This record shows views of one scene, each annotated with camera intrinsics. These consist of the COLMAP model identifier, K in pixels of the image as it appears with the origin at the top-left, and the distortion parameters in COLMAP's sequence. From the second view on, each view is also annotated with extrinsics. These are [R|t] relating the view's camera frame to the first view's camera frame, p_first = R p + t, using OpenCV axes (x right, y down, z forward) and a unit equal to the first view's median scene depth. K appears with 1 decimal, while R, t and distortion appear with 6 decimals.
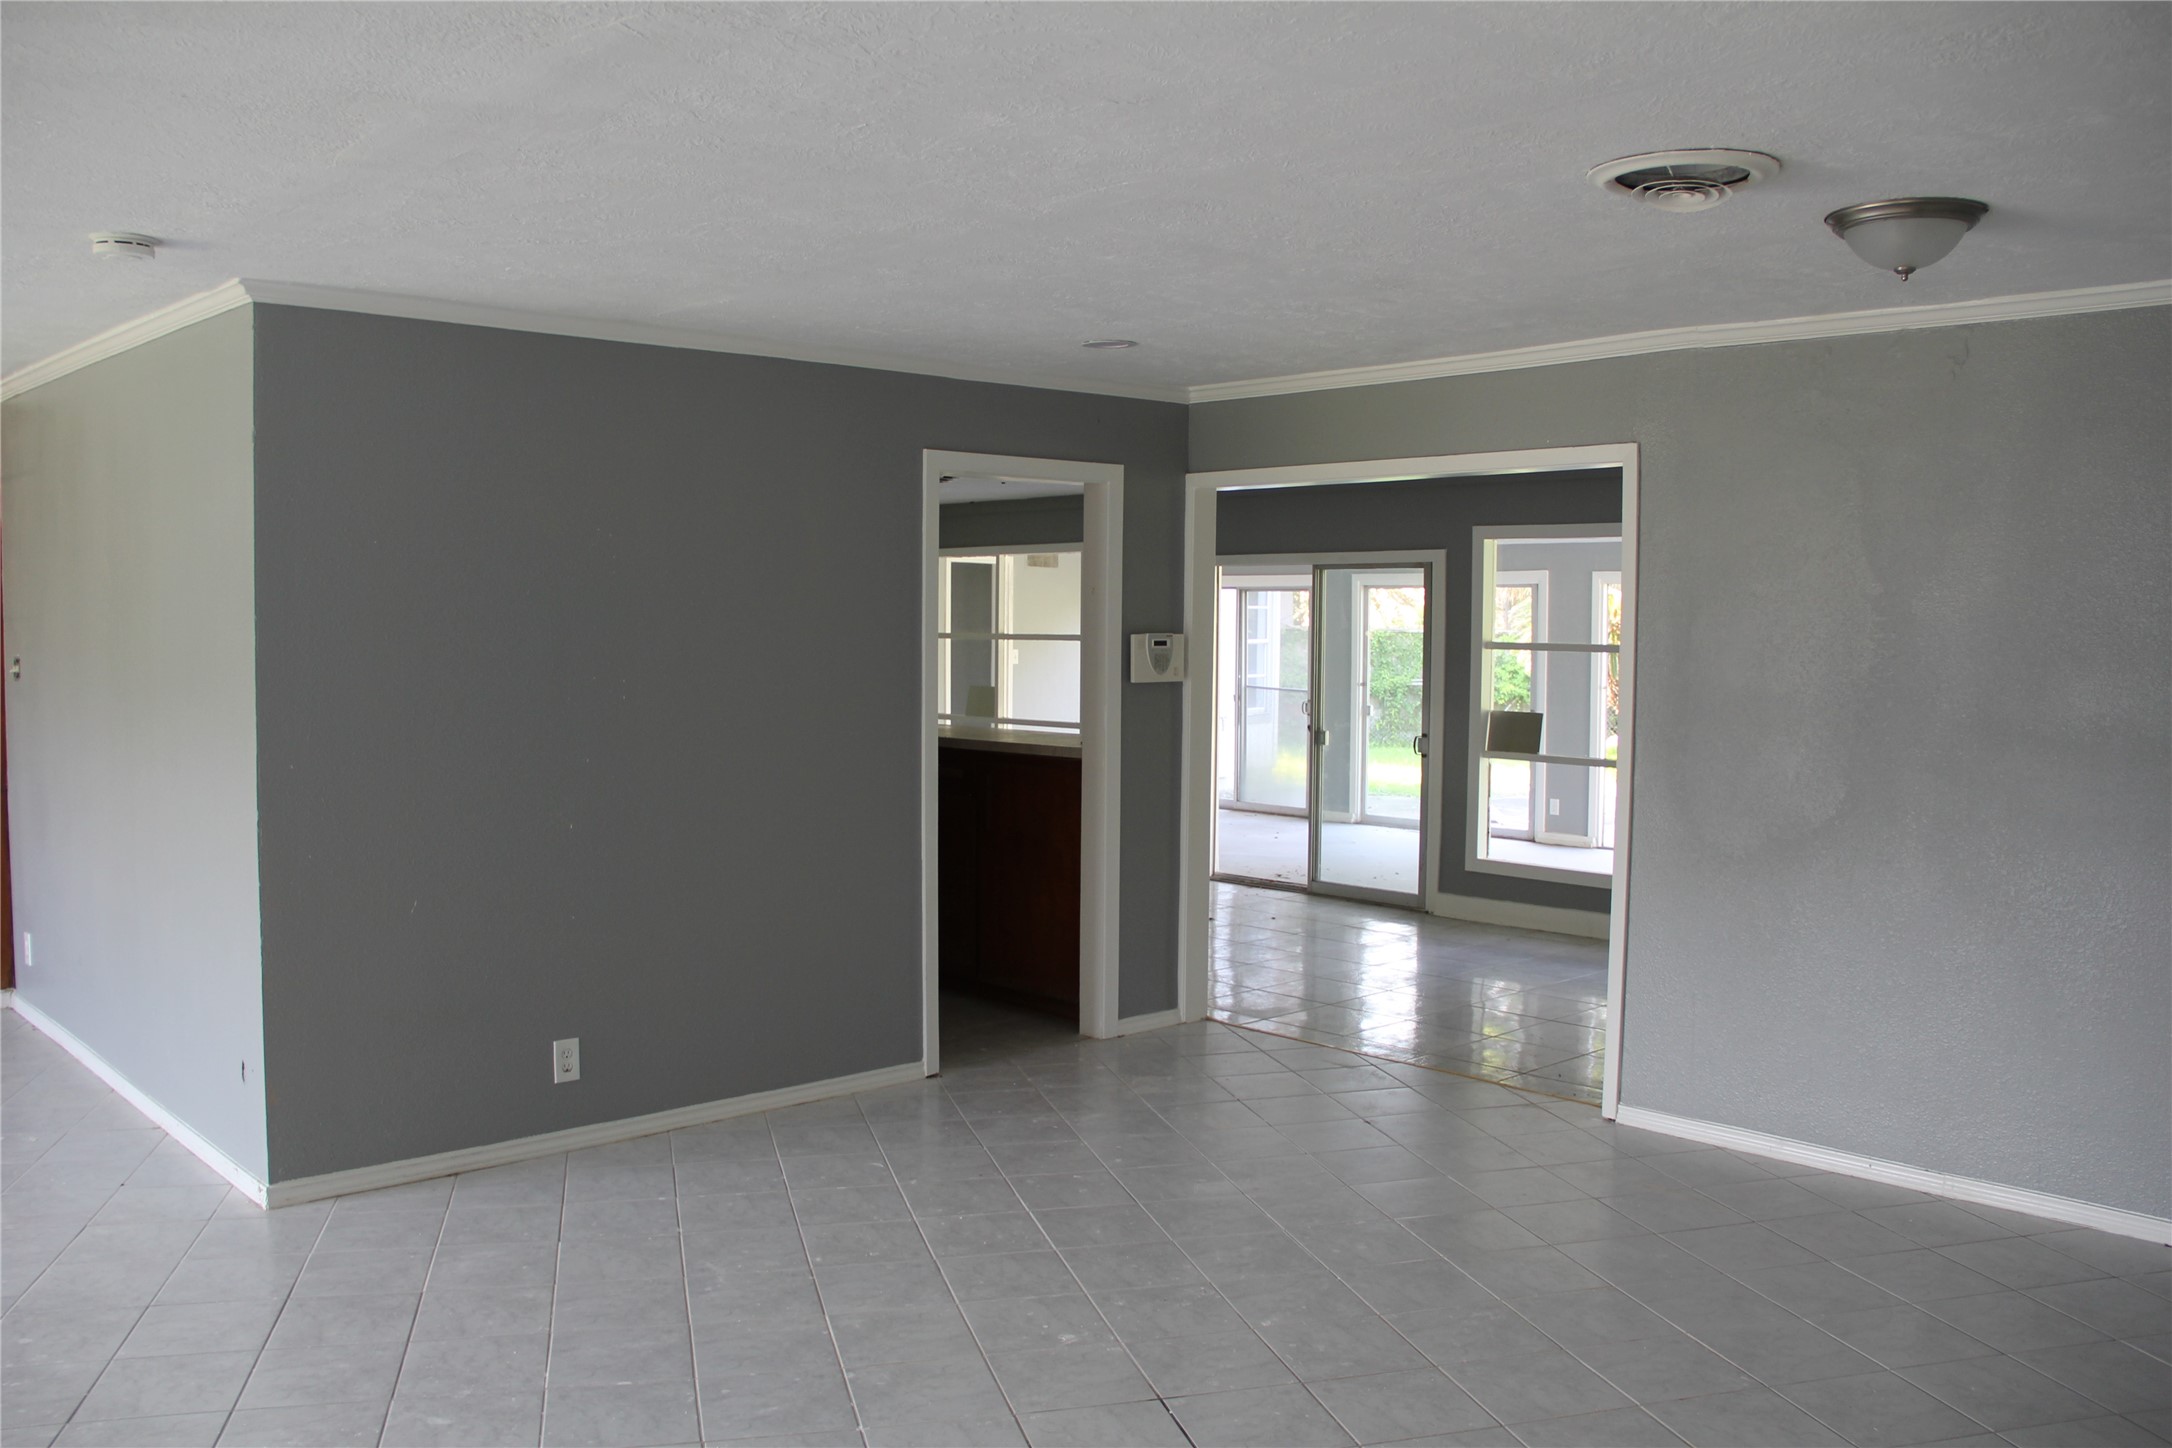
lens RADIAL K [[1867.8, 0, 1064.4], [0, 1867.8, 742.1], [0, 0, 1]] dist [-0.165933, 0.160886]
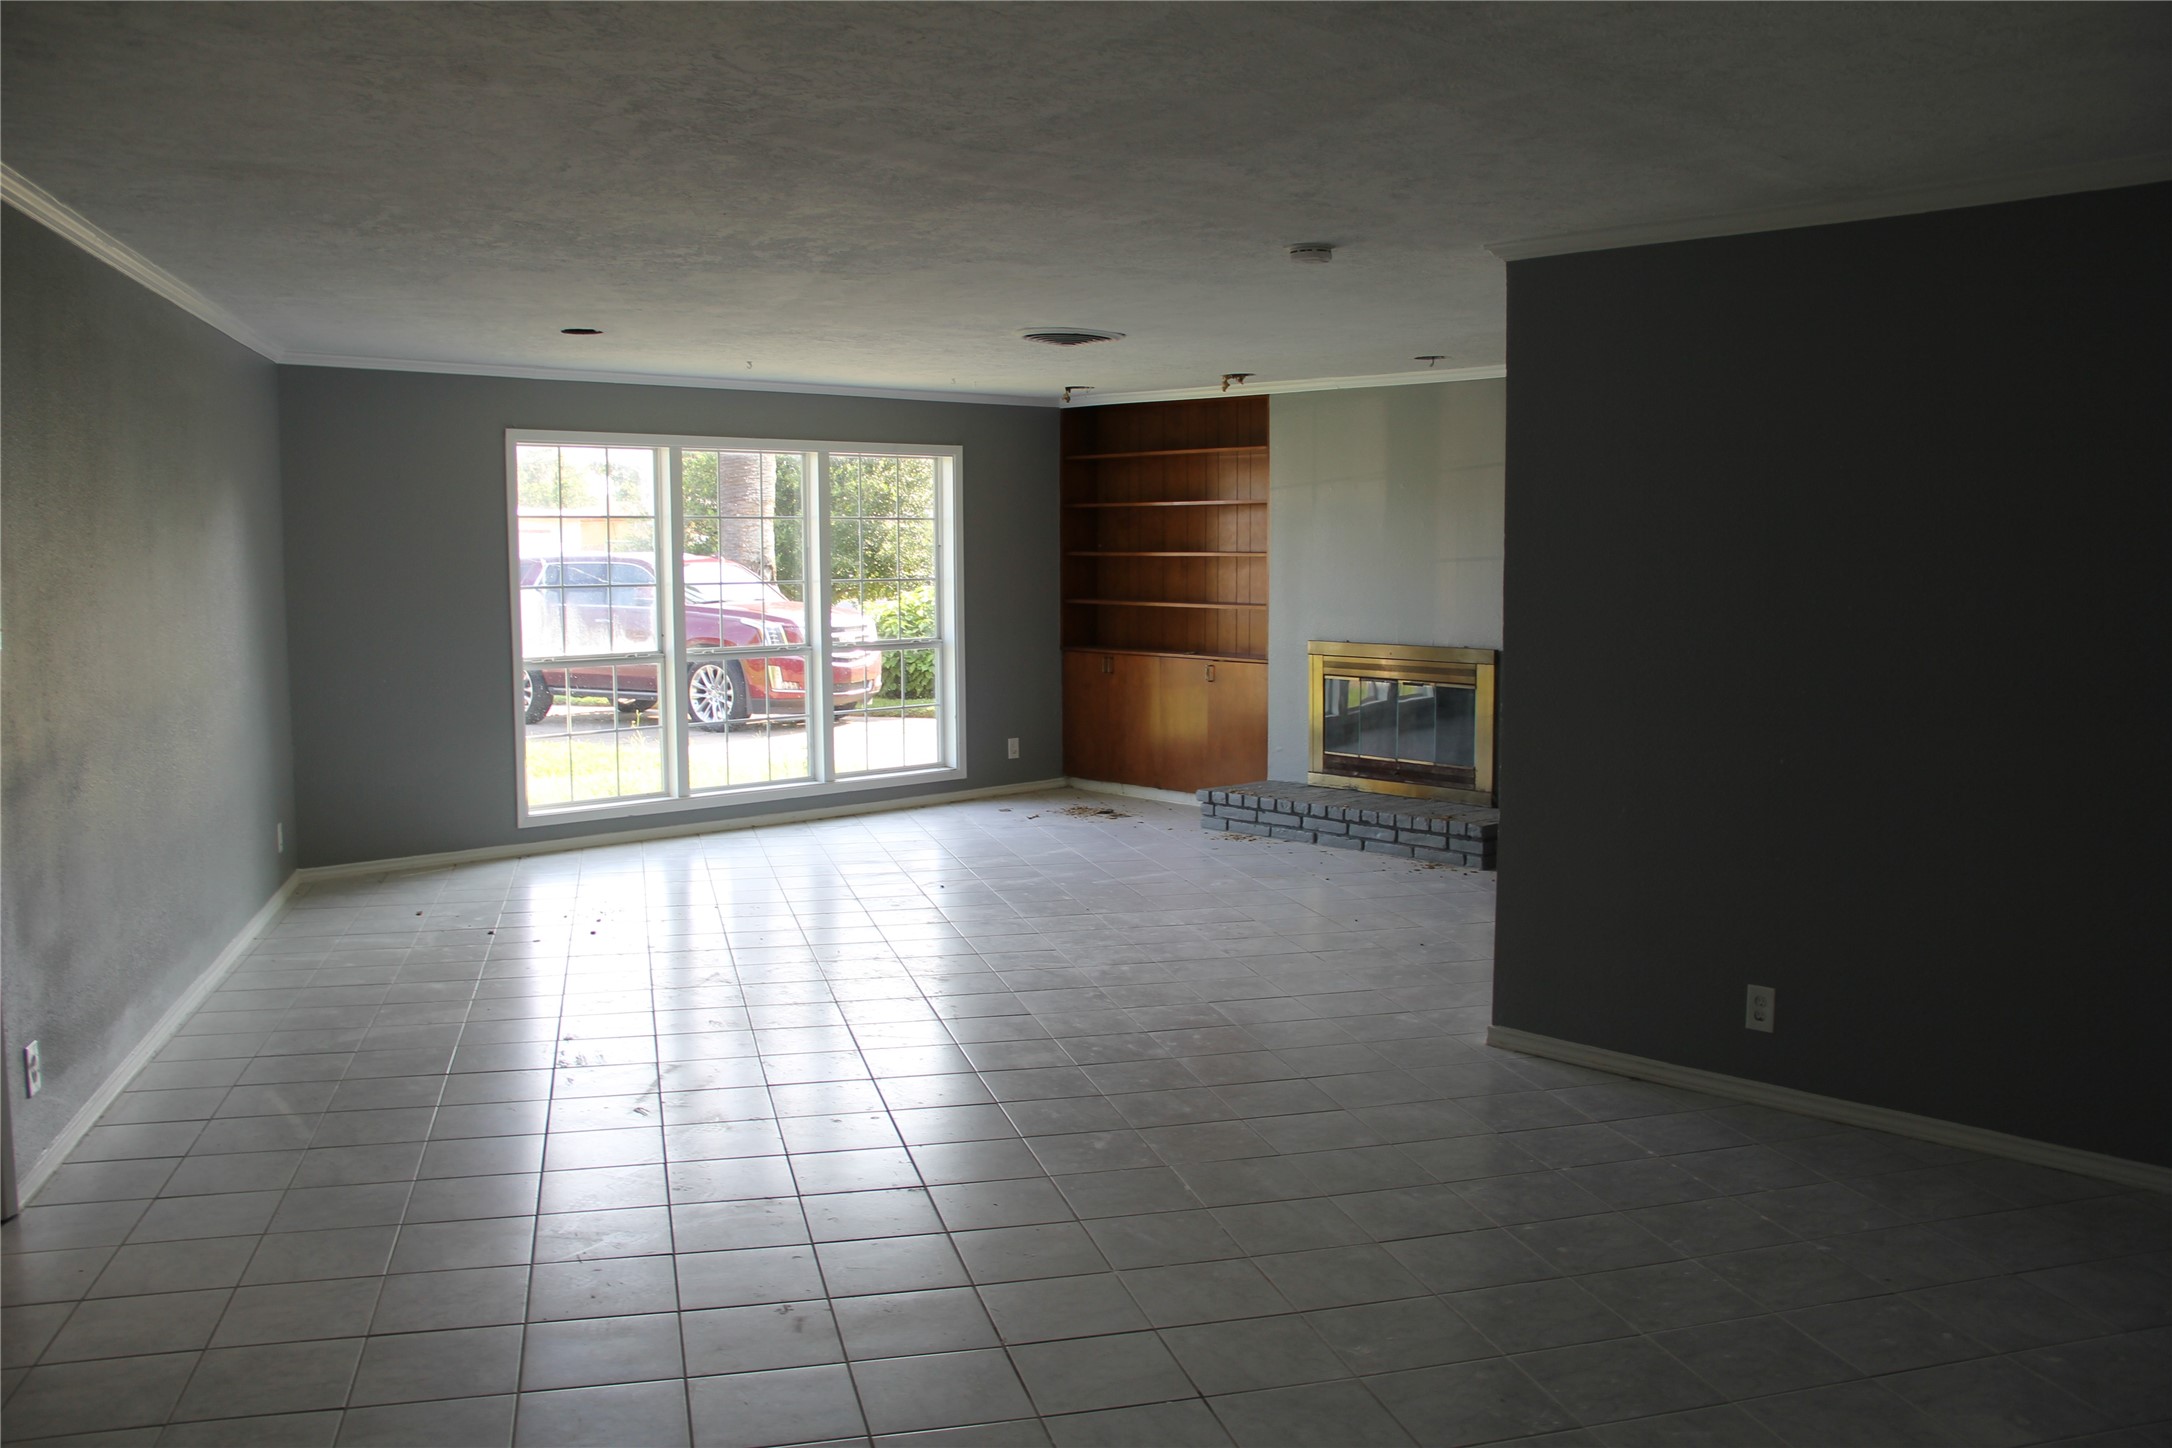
lens RADIAL K [[1828.1, 0, 1090.3], [0, 1828.1, 737.5], [0, 0, 1]] dist [-0.166071, 0.150704]
pose [[0.009124, 0.094979, -0.995437, 0.618875], [-0.063626, 0.993517, 0.094213, -0.028348], [0.997932, 0.062476, 0.015108, 0.633123]]
